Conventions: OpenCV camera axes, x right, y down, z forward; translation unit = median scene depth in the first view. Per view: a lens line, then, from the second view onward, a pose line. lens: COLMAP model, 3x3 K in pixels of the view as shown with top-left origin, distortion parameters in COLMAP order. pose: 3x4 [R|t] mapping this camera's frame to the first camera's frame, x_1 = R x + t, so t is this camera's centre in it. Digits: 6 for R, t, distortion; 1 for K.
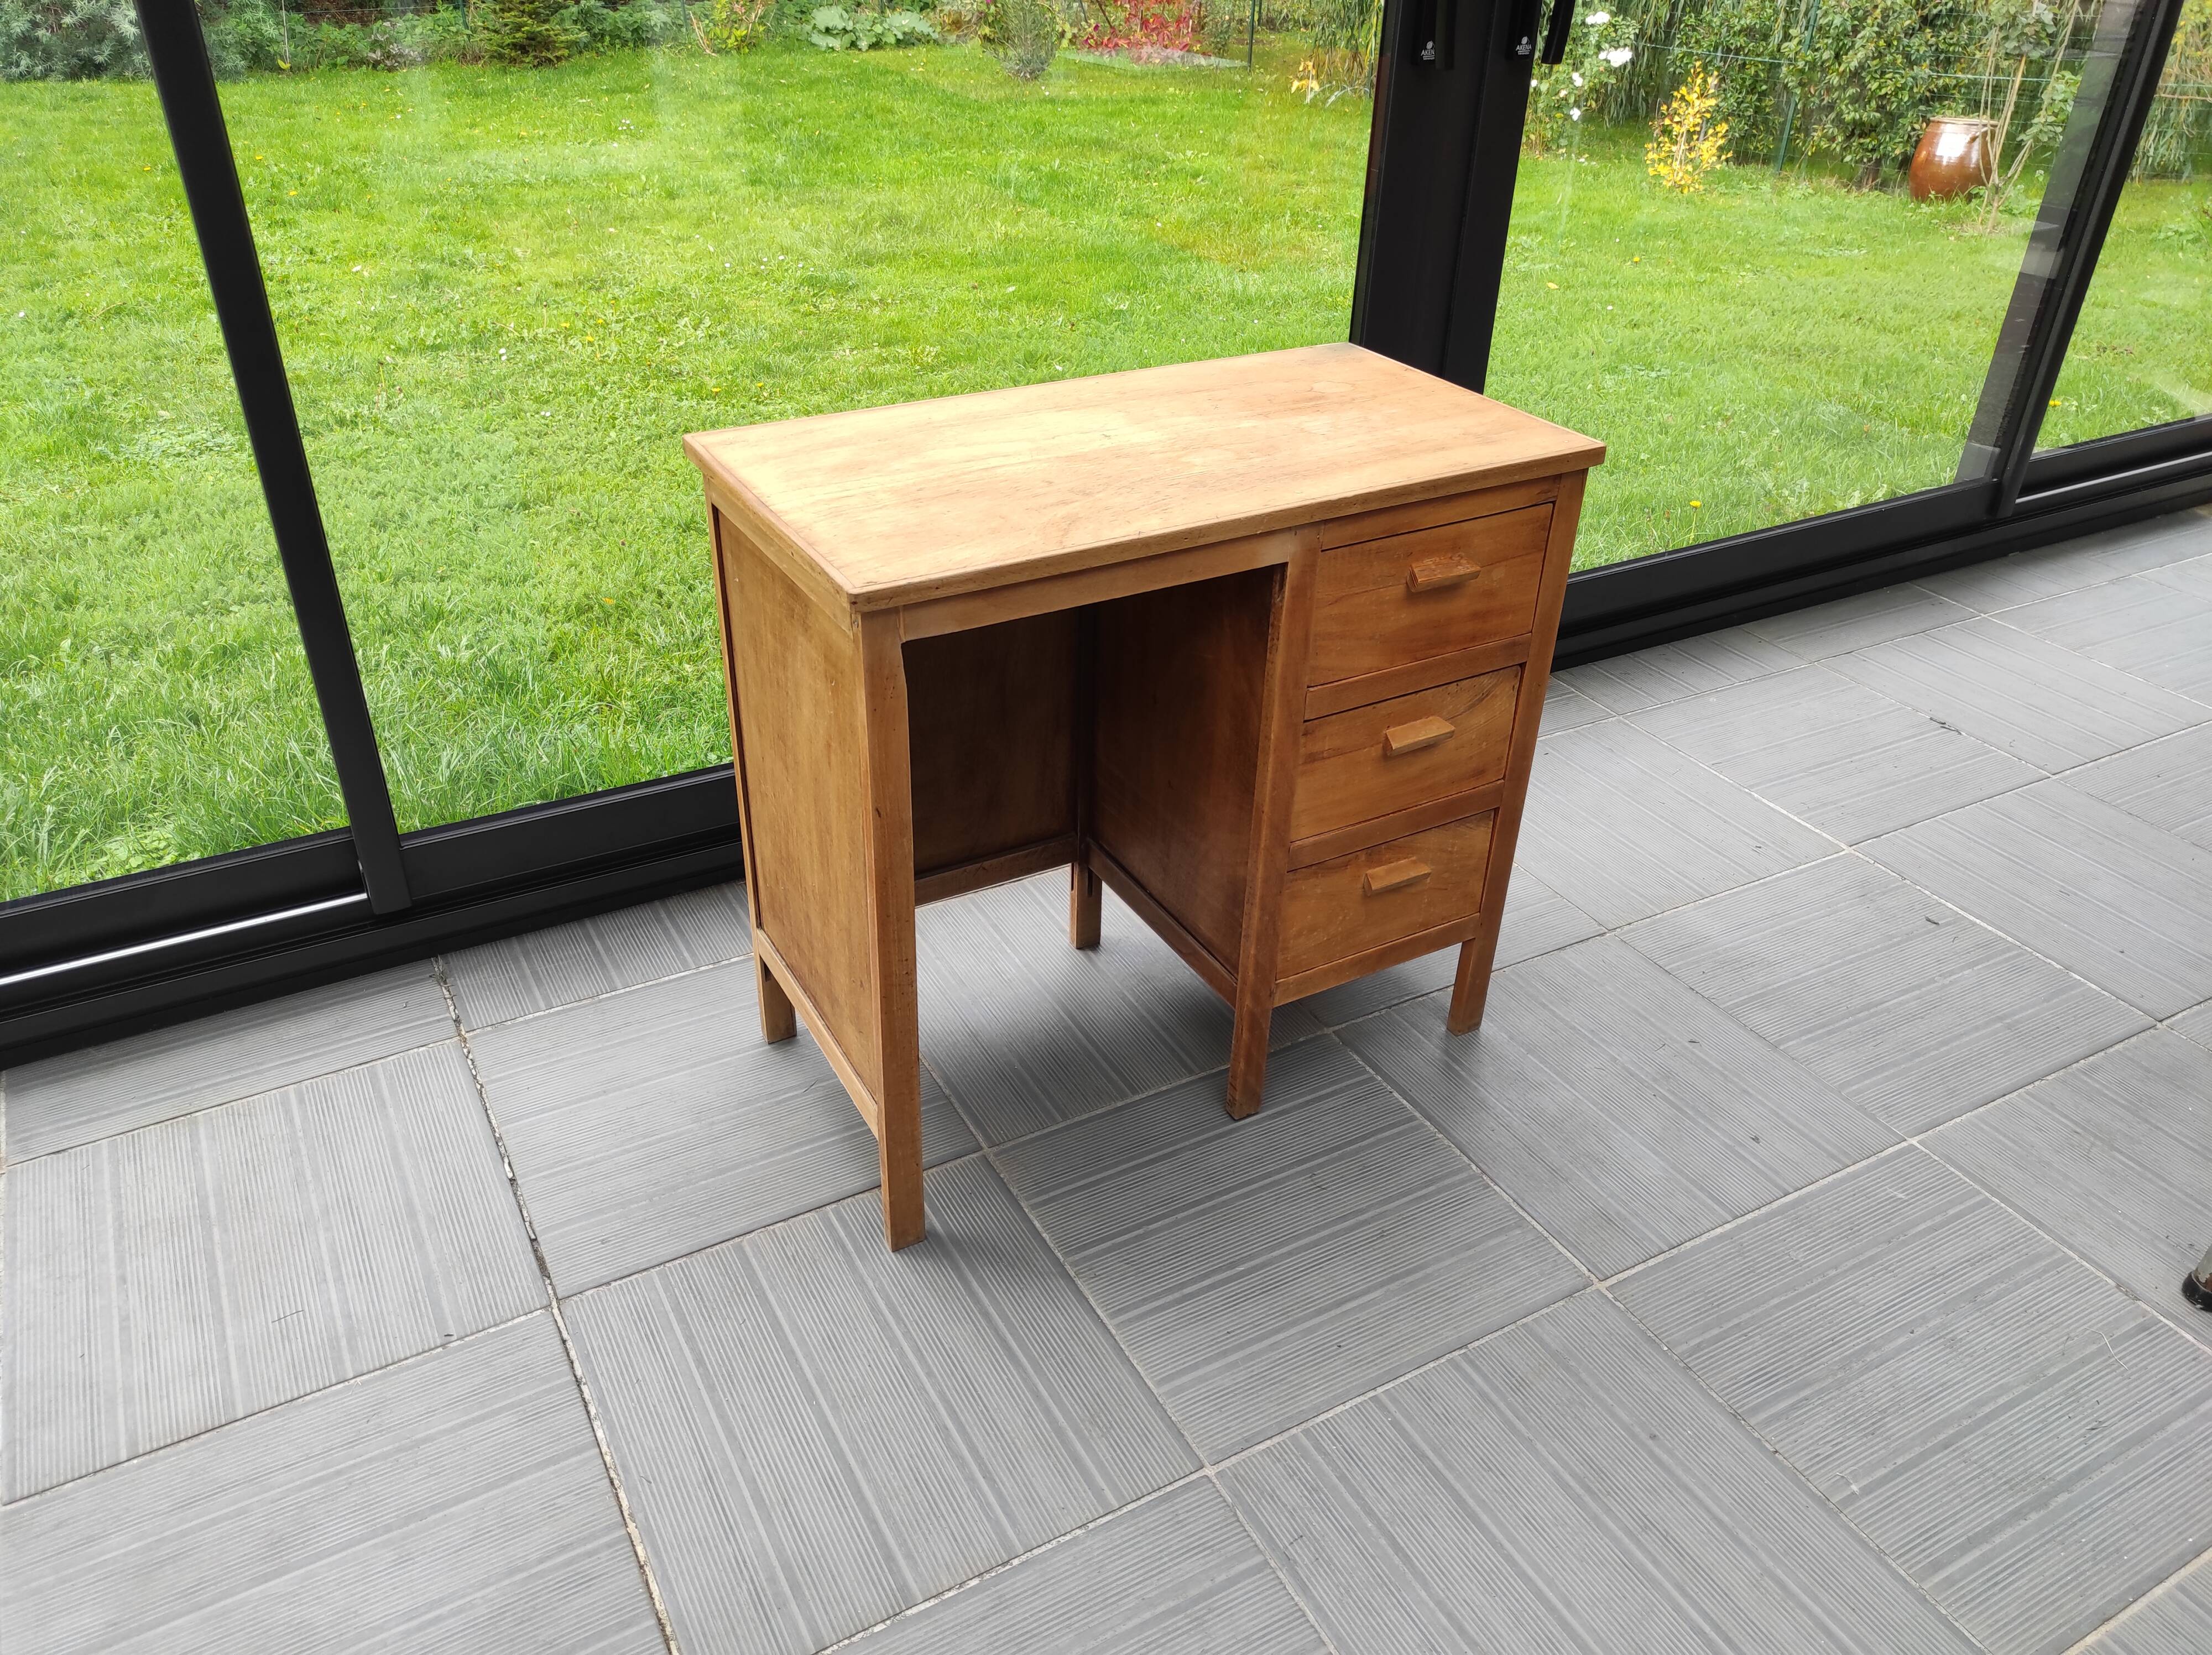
lens RADIAL K [[1630.3, 0, 1102.7], [0, 1630.3, 828.0], [0, 0, 1]] dist [0.071782, -0.087432]
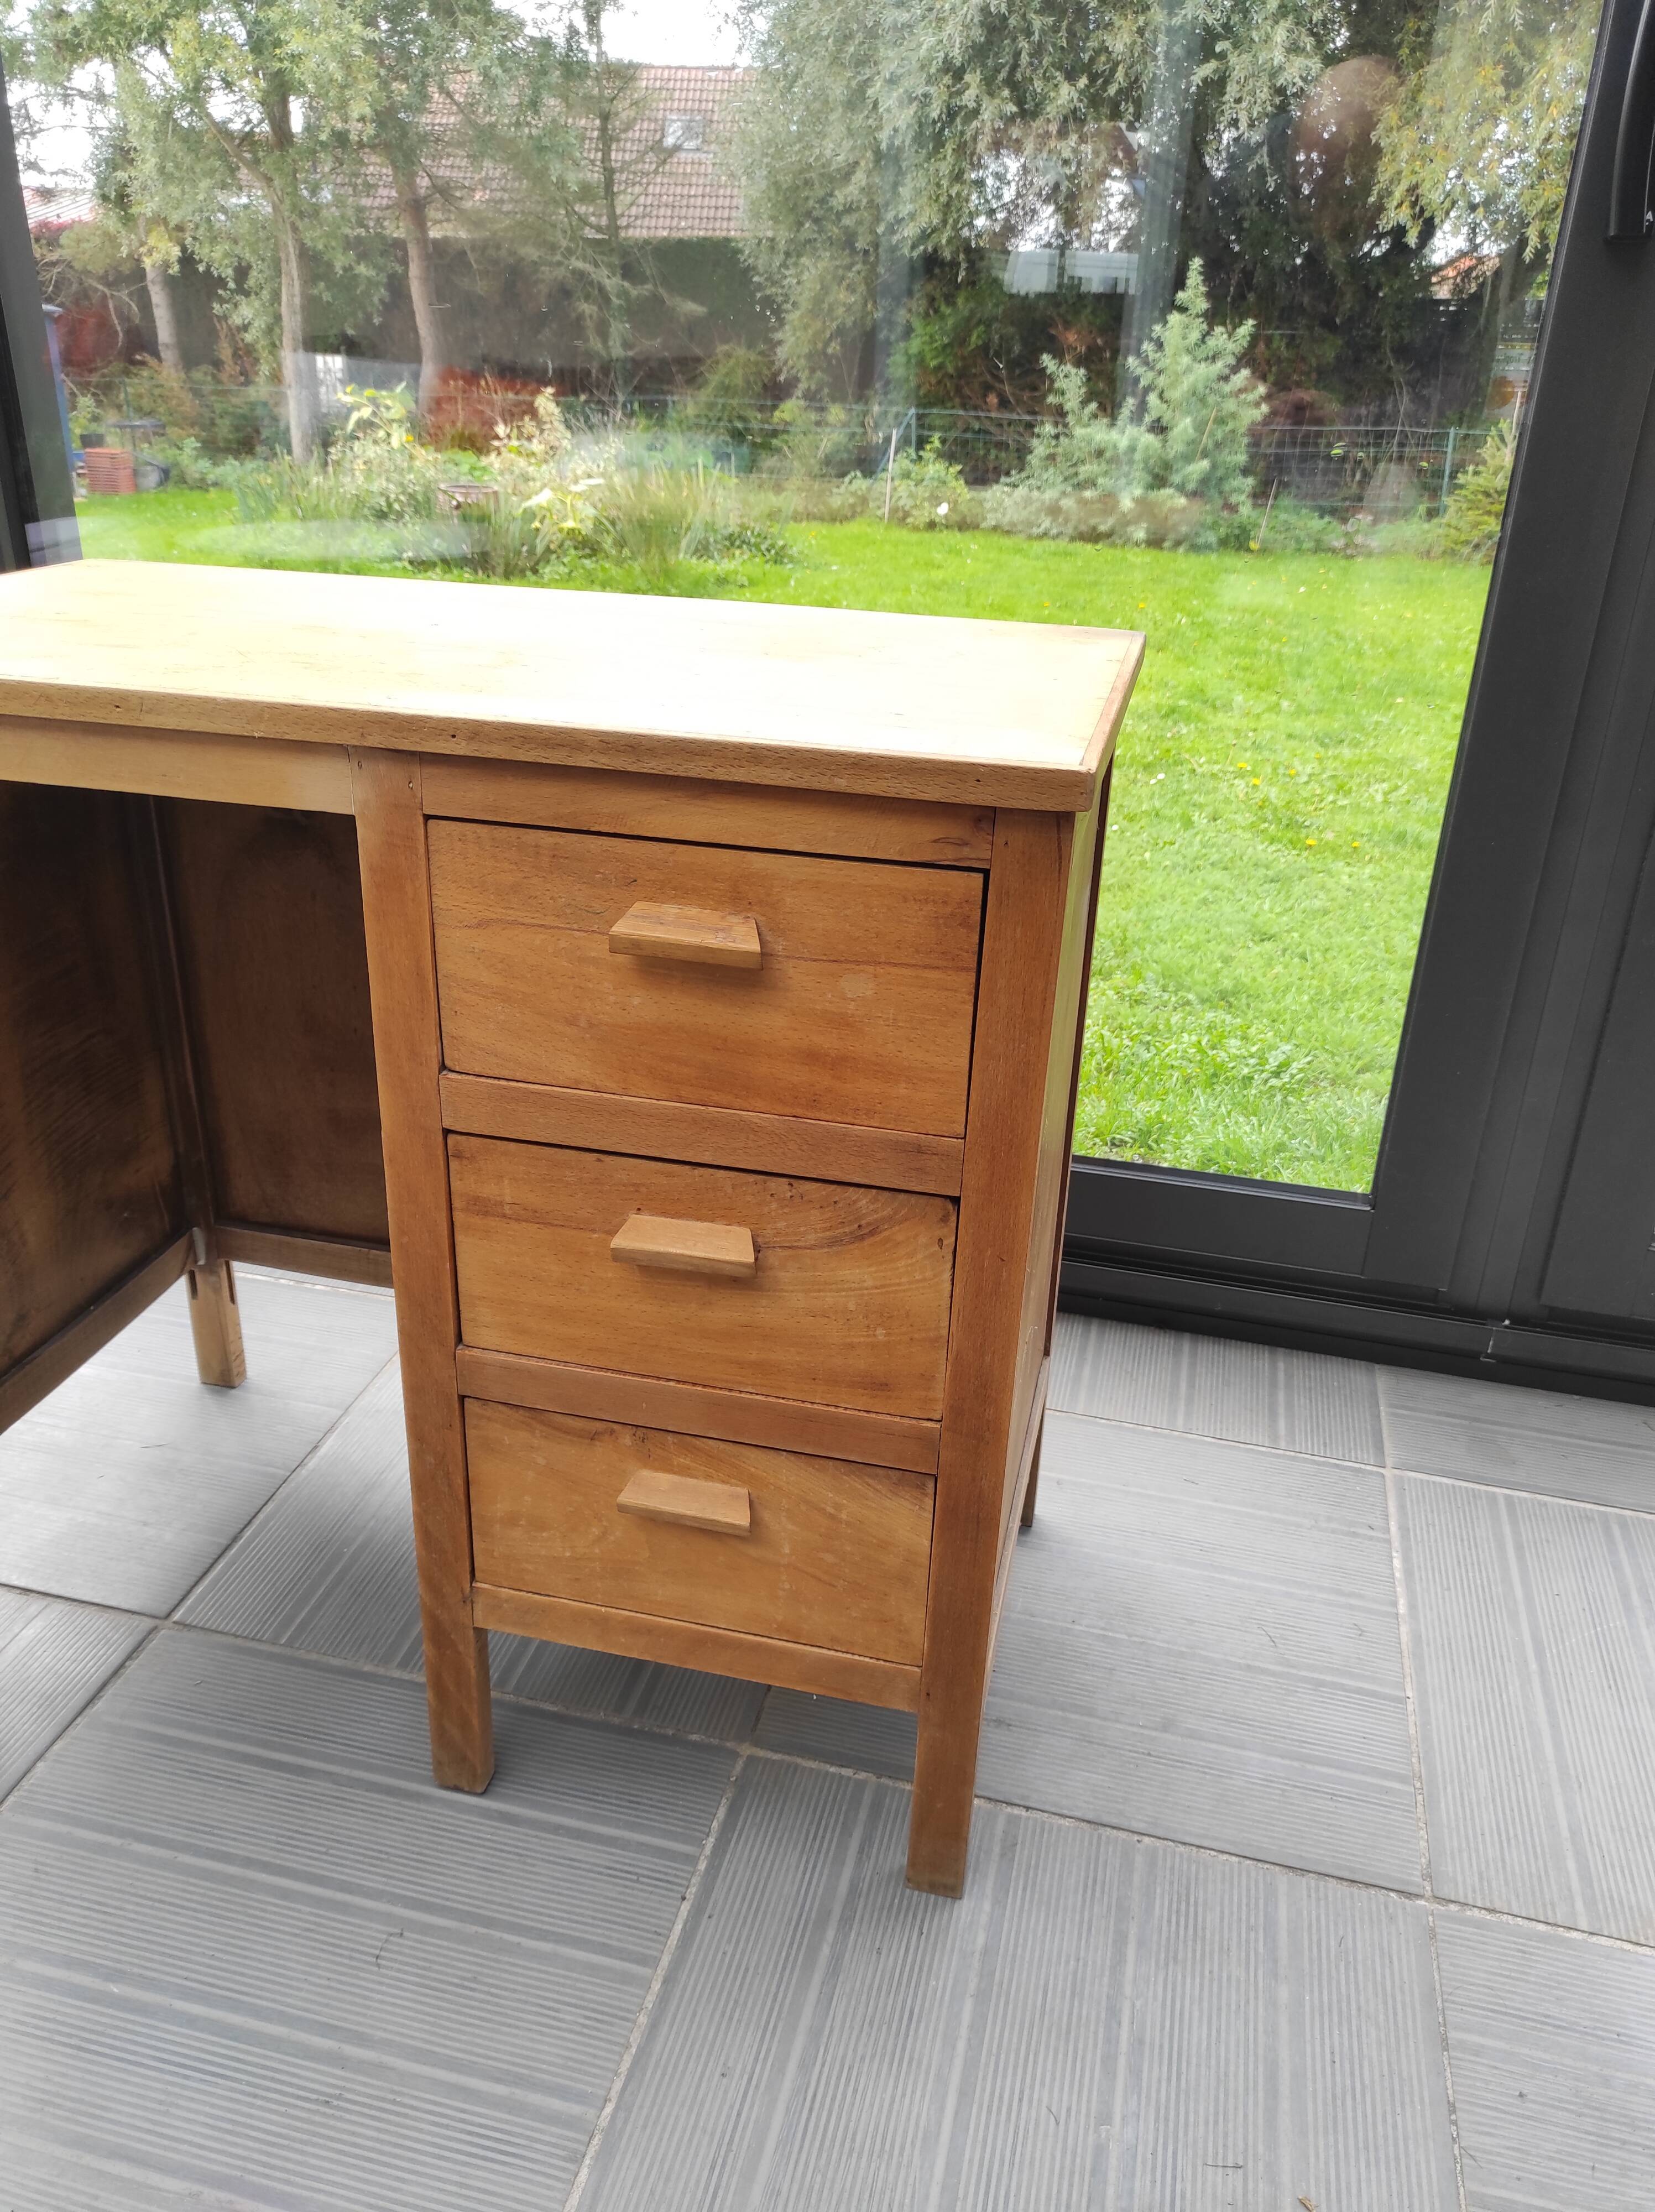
lens RADIAL K [[1639.7, 0, 826.2], [0, 1639.7, 1096.6], [0, 0, 1]] dist [0.058934, -0.074714]
pose [[0.733237, 0.282828, -0.618362, 0.527619], [-0.366352, 0.930434, -0.008846, -0.111035], [0.572843, 0.233025, 0.785844, 0.584629]]
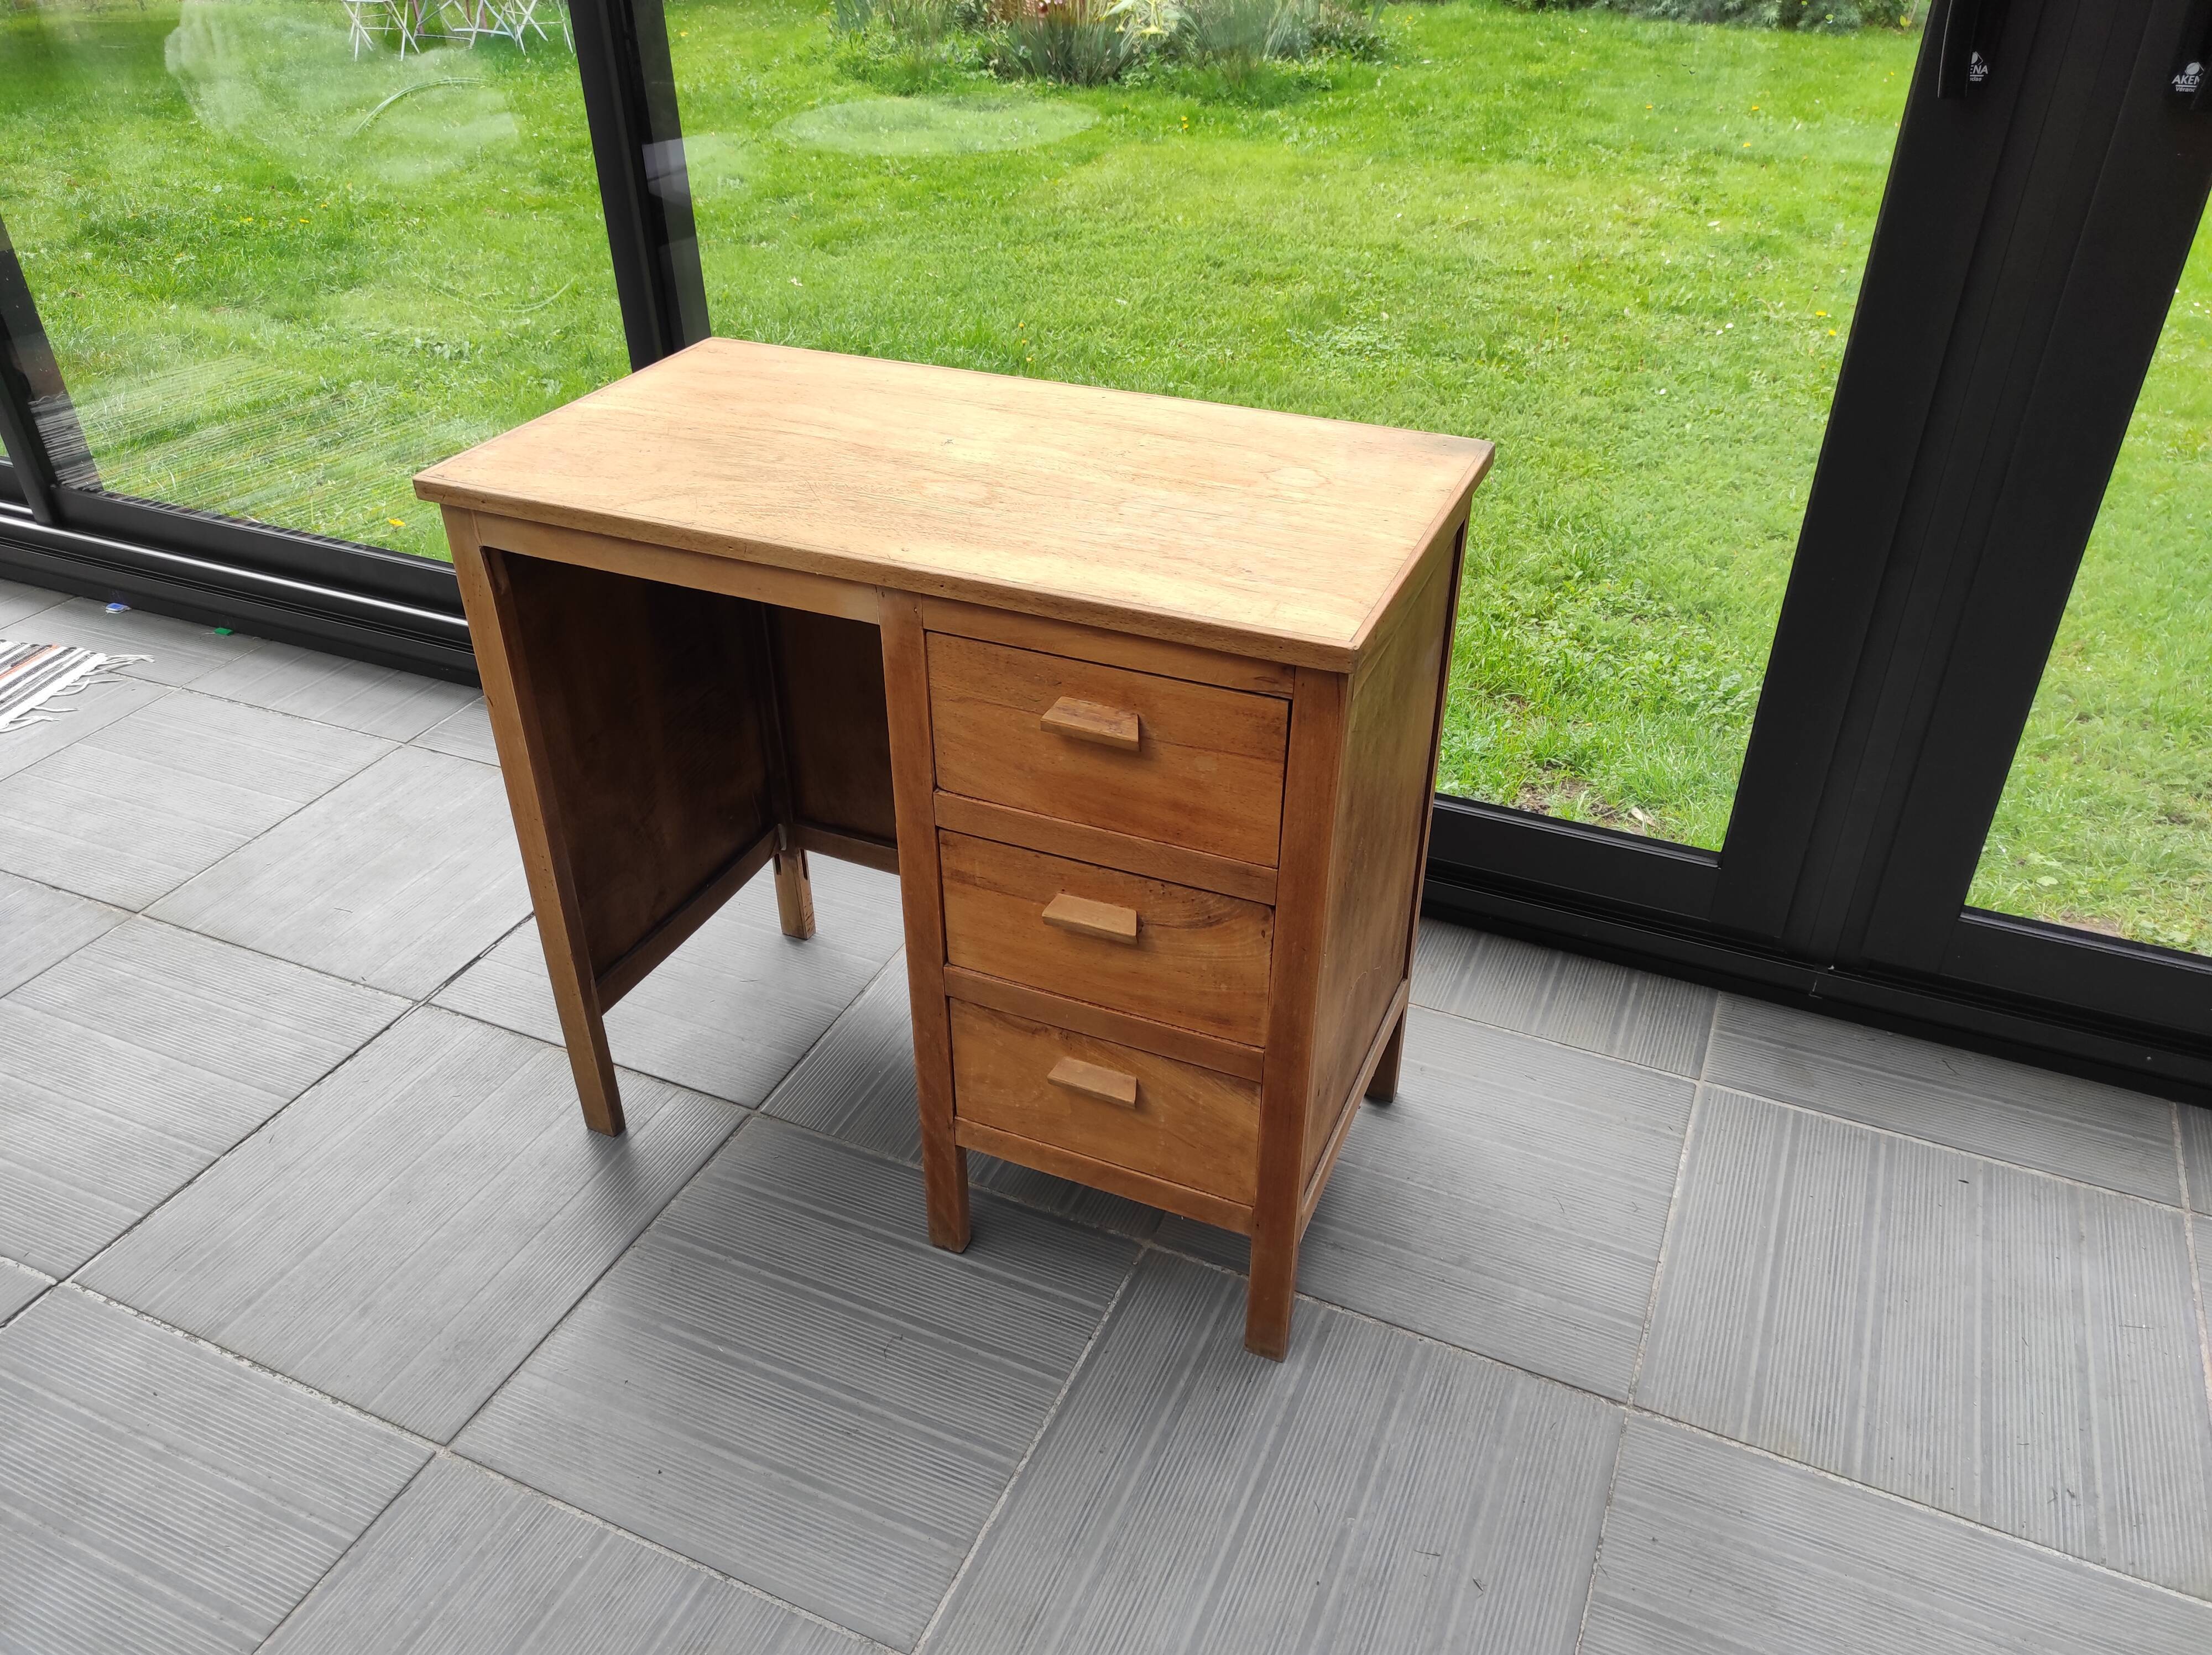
lens RADIAL K [[1634.6, 0, 1102.1], [0, 1634.6, 829.0], [0, 0, 1]] dist [0.061053, -0.068158]
pose [[0.599259, 0.414299, -0.685014, 0.689880], [-0.400293, 0.896095, 0.191780, -0.238952], [0.693292, 0.159281, 0.702834, 0.444144]]
